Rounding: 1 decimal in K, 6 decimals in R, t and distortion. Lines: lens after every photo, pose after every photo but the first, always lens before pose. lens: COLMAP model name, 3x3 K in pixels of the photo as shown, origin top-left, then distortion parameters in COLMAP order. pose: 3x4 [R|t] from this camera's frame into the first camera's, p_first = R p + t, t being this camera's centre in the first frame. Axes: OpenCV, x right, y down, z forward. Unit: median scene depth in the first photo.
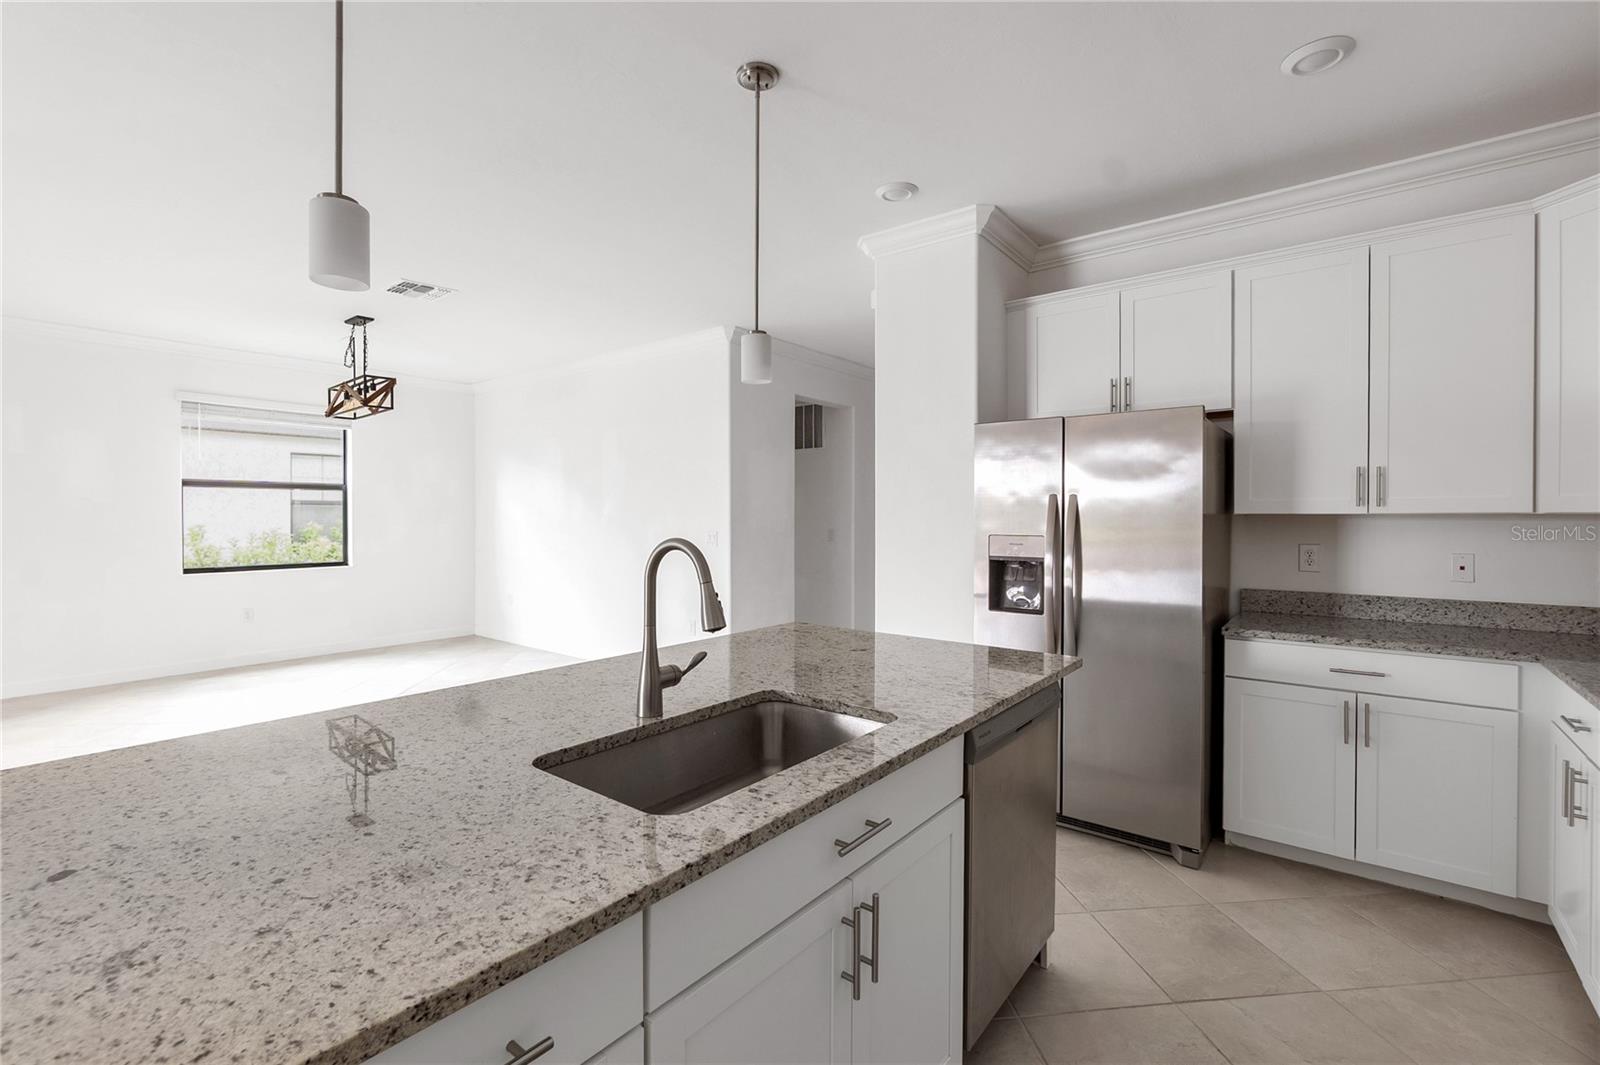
lens RADIAL K [[713.2, 0, 803.3], [0, 713.2, 525.4], [0, 0, 1]] dist [0.001531, 0.000207]
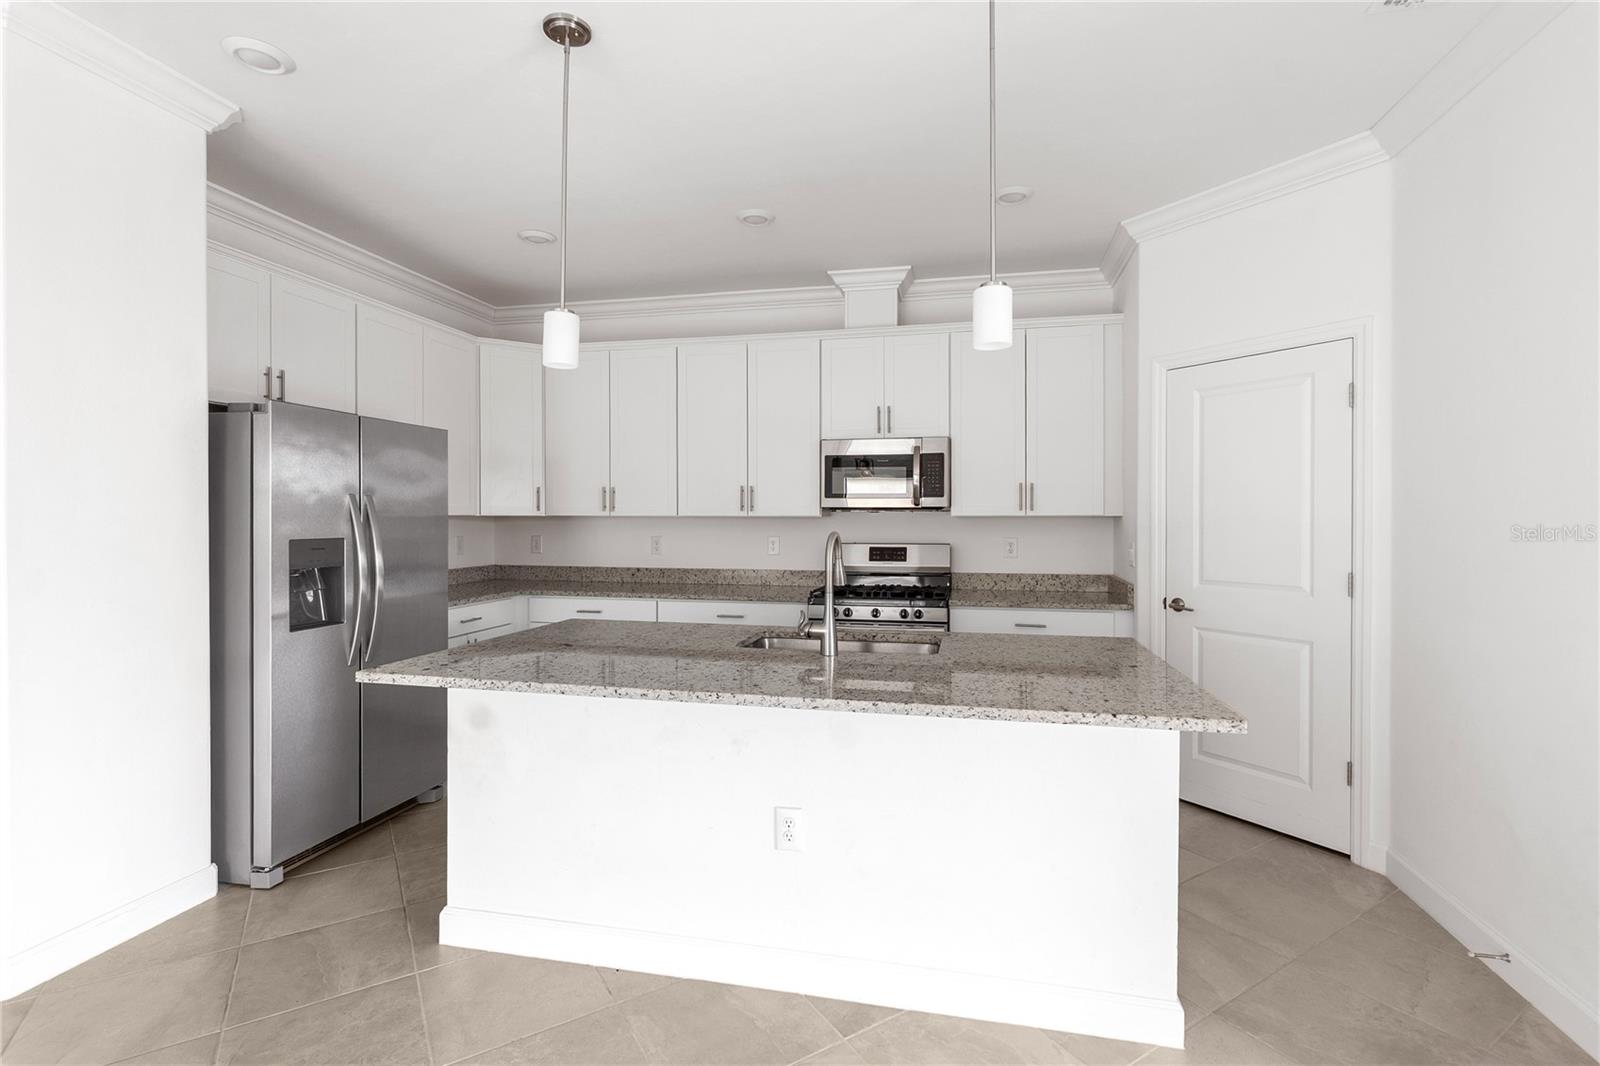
lens RADIAL K [[727.4, 0, 809.6], [0, 727.4, 524.8], [0, 0, 1]] dist [-0.001127, -0.000148]
pose [[-0.438220, -0.006845, 0.898842, -0.822197], [0.011630, 0.999844, 0.013284, -0.007849], [-0.898793, 0.016274, -0.438072, 0.893258]]
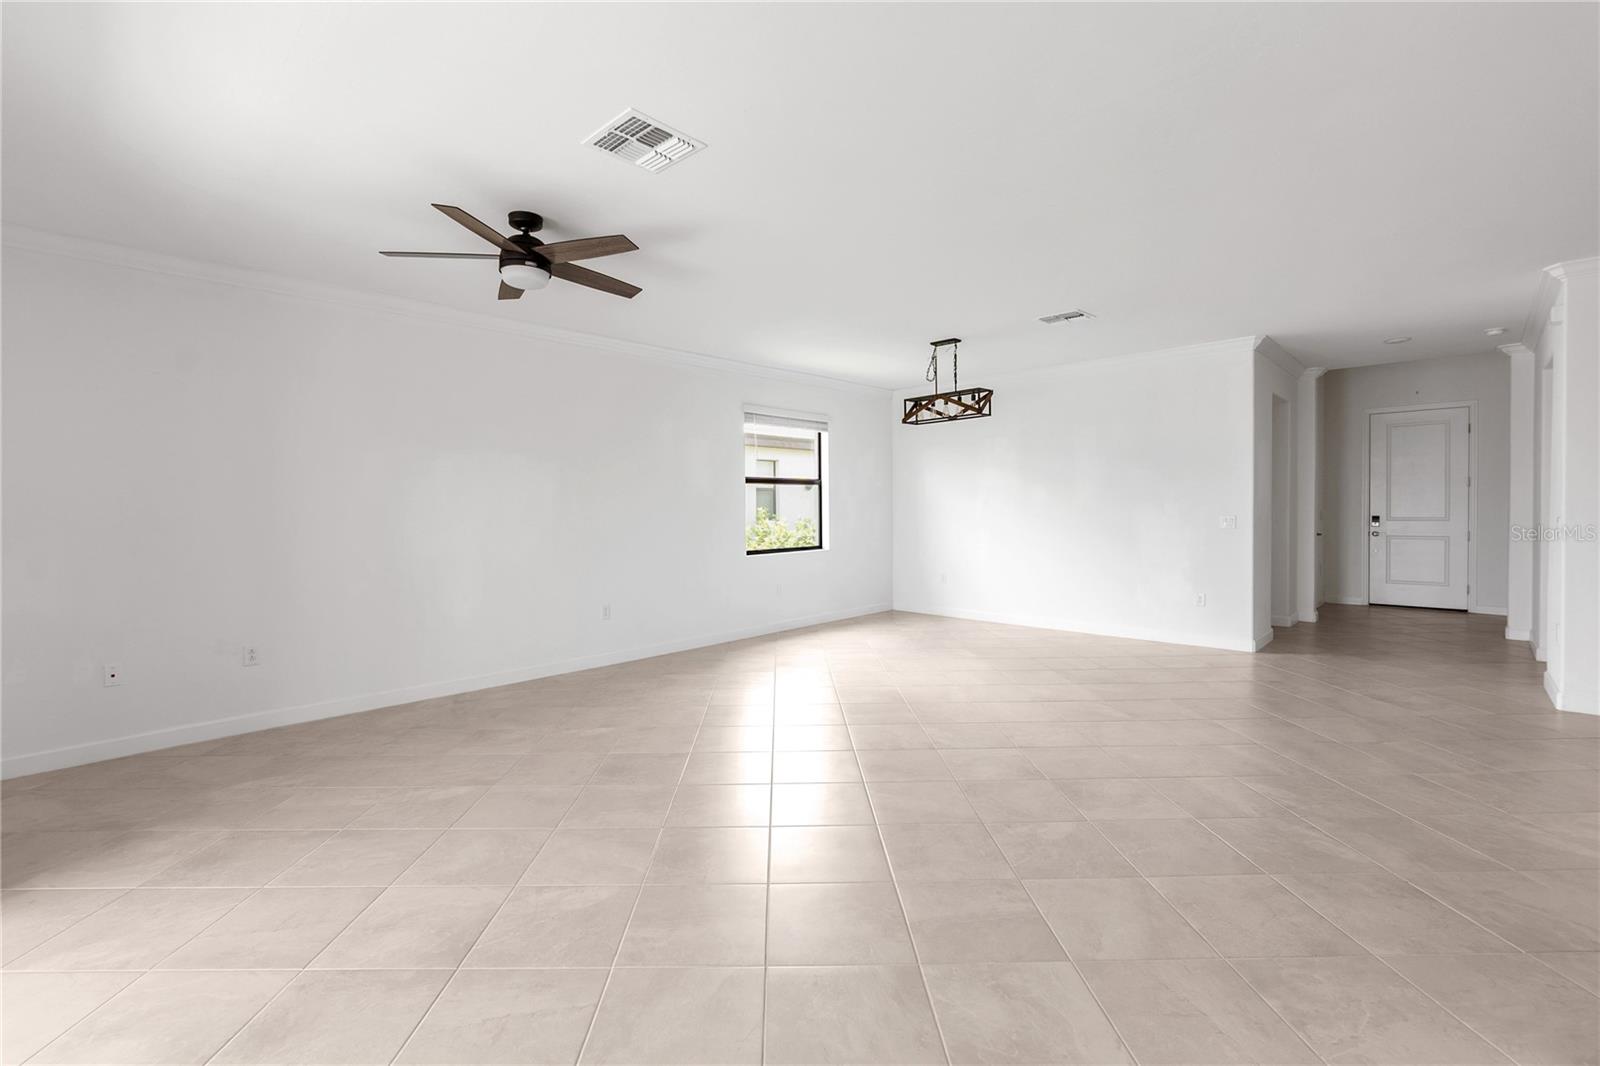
lens RADIAL K [[727.1, 0, 783.7], [0, 727.1, 526.1], [0, 0, 1]] dist [-0.002314, -0.000316]
pose [[0.990973, -0.004980, -0.133968, -1.325177], [0.006062, 0.999952, 0.007675, 0.023839], [0.133924, -0.008417, 0.990956, -0.444291]]
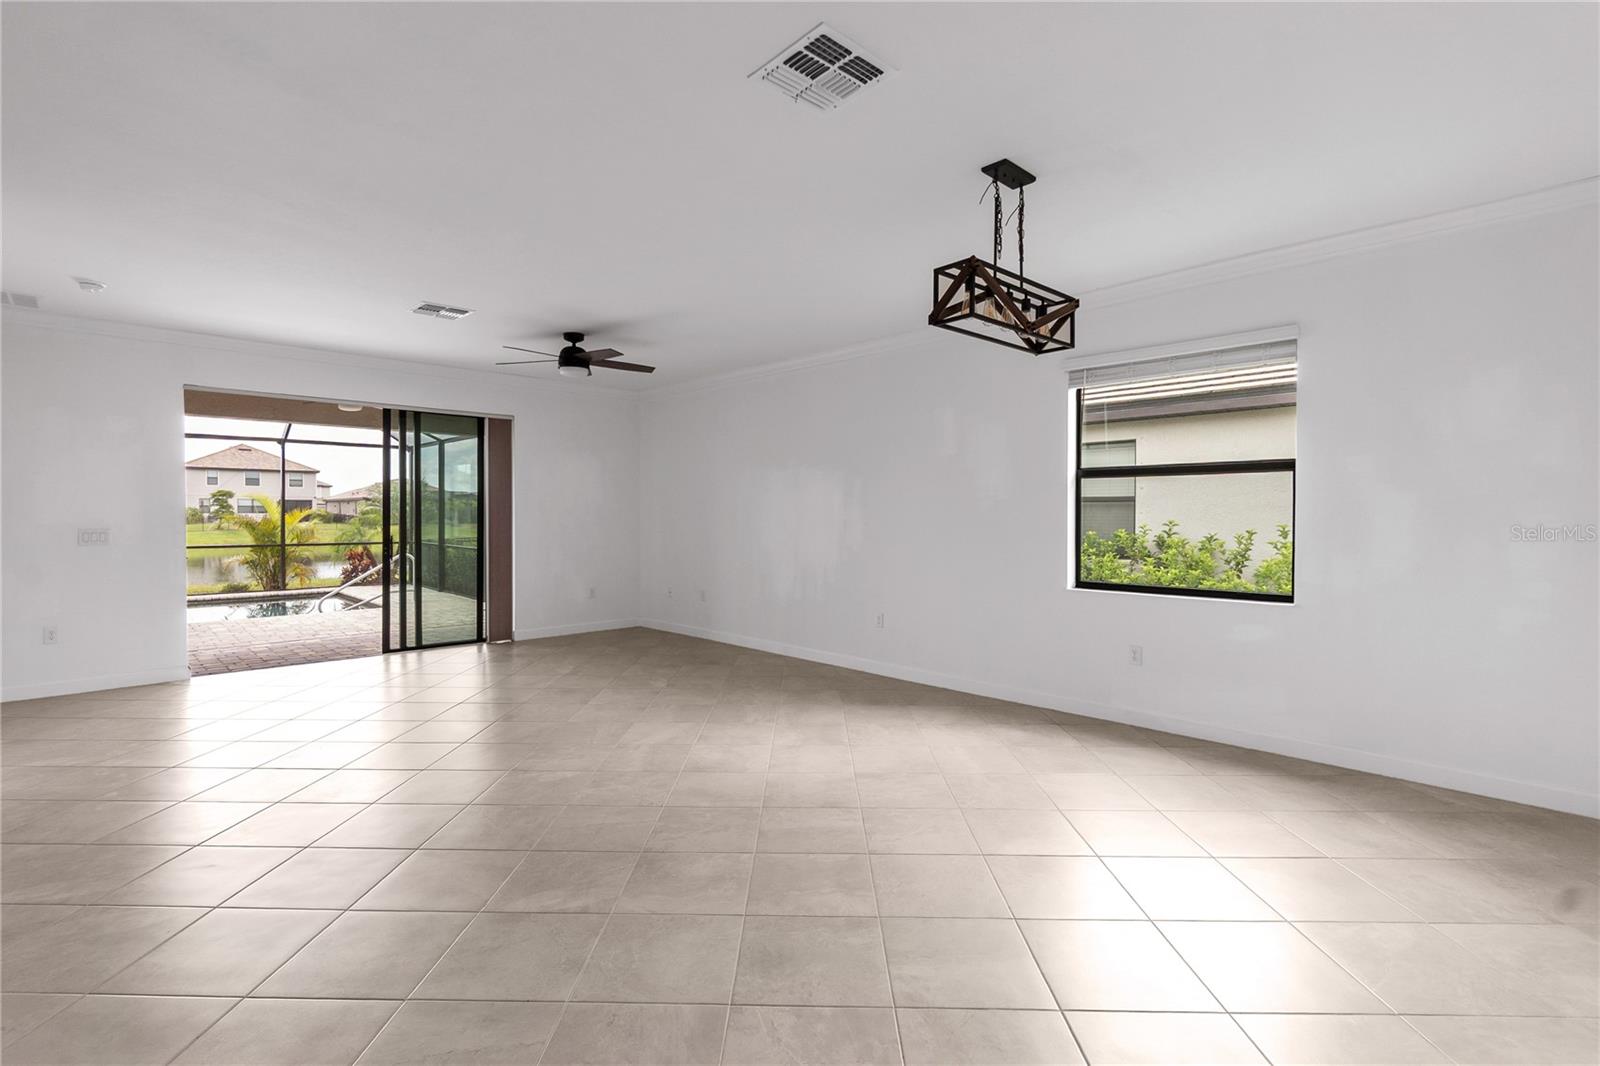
lens RADIAL K [[713.2, 0, 803.3], [0, 713.2, 525.9], [0, 0, 1]] dist [0.001531, 0.000207]
pose [[-0.122699, 0.010777, -0.992385, -0.035458], [-0.019970, 0.999712, 0.013325, -0.010076], [0.992243, 0.021453, -0.122448, 1.603872]]
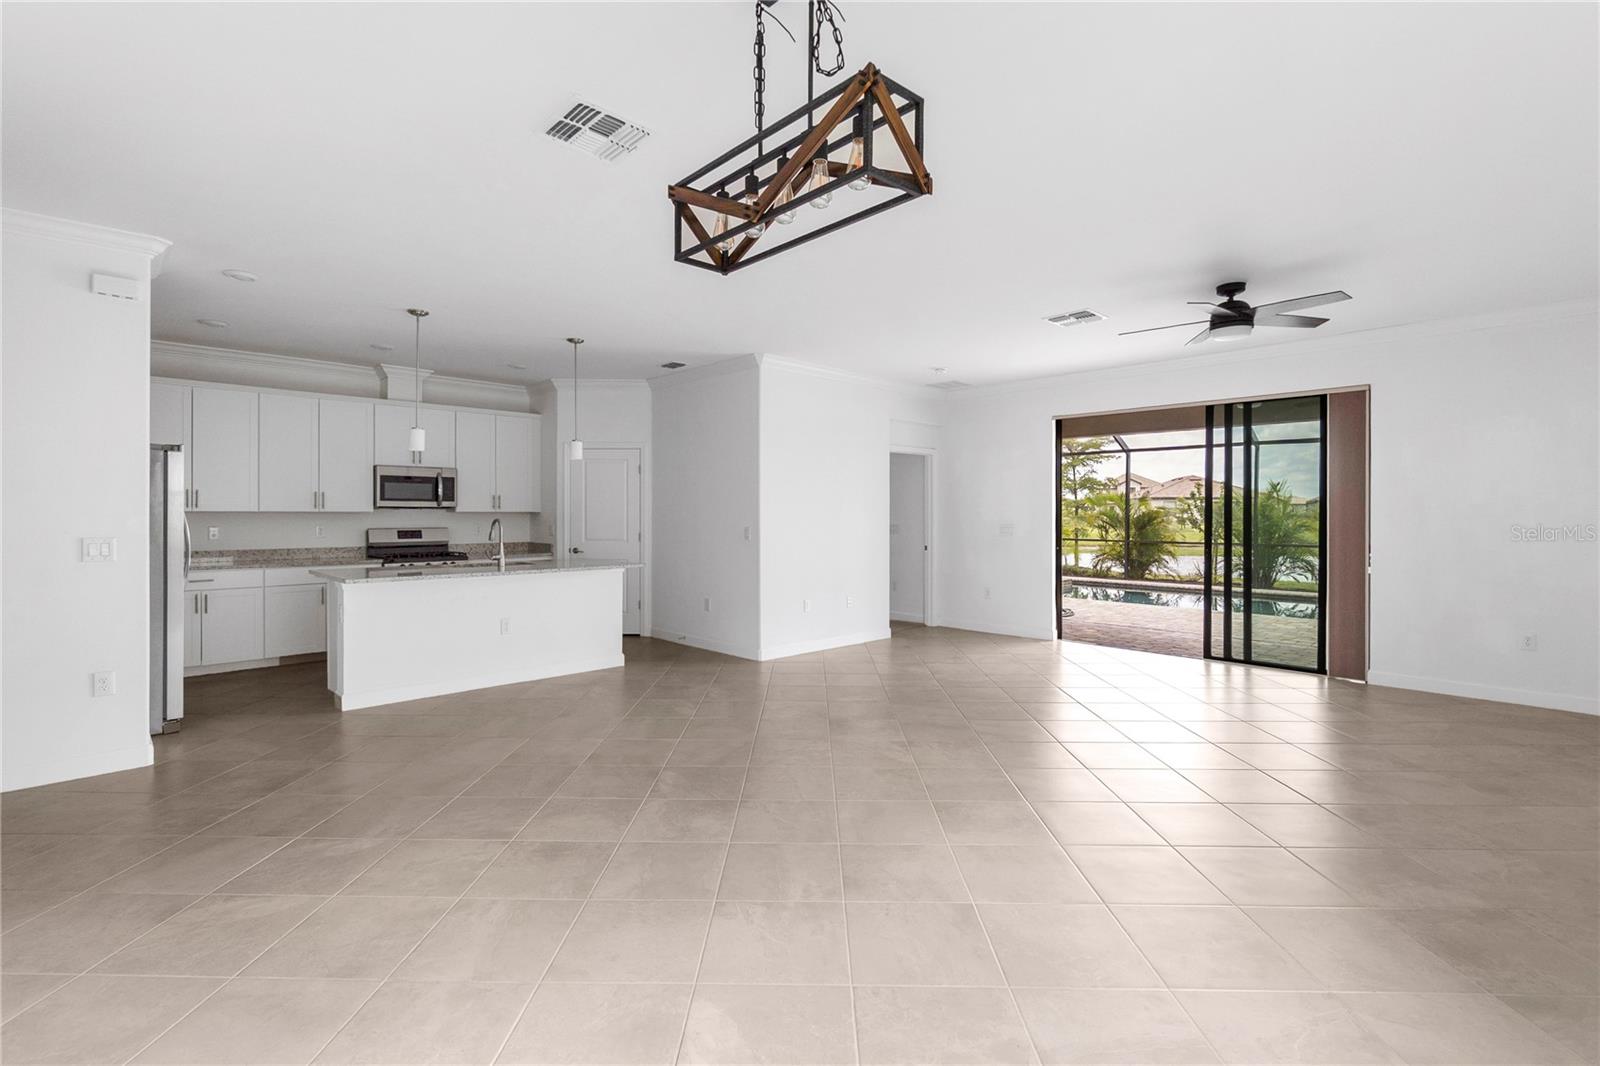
lens RADIAL K [[721.2, 0, 799.3], [0, 721.2, 513.4], [0, 0, 1]] dist [0.002202, 0.000222]
pose [[-0.992118, 0.000089, 0.125308, -1.195104], [0.001591, 0.999928, 0.011892, -0.025837], [-0.125298, 0.011998, -0.992047, 2.407485]]
